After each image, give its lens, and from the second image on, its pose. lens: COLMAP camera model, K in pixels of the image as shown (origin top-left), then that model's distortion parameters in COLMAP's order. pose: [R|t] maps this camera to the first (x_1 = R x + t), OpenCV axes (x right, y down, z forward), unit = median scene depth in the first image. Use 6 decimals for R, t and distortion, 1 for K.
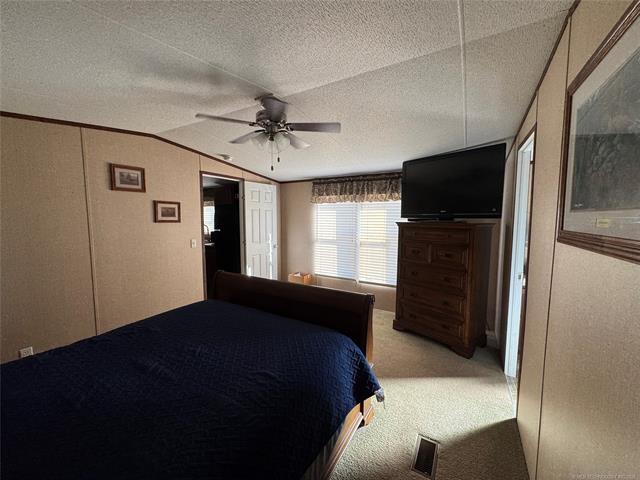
lens RADIAL K [[255.6, 0, 318.9], [0, 255.6, 238.4], [0, 0, 1]] dist [-0.002826, 0.000068]
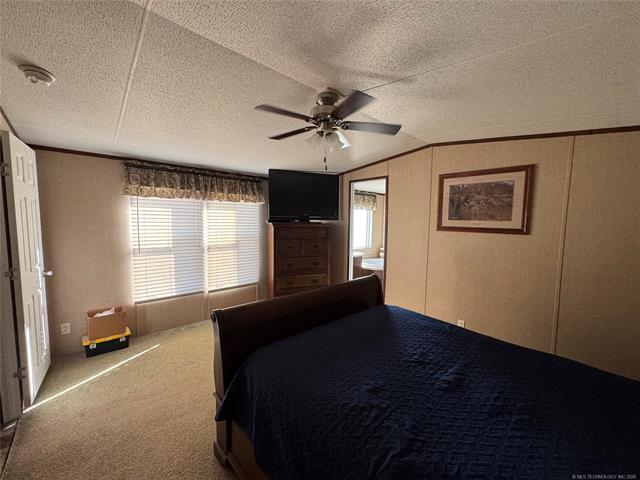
lens RADIAL K [[255.6, 0, 318.9], [0, 255.6, 238.4], [0, 0, 1]] dist [-0.002826, 0.000068]
pose [[0.292633, -0.067509, 0.953839, -0.562962], [0.065959, 0.996554, 0.050296, -0.032163], [-0.953947, 0.048196, 0.296078, 0.390451]]
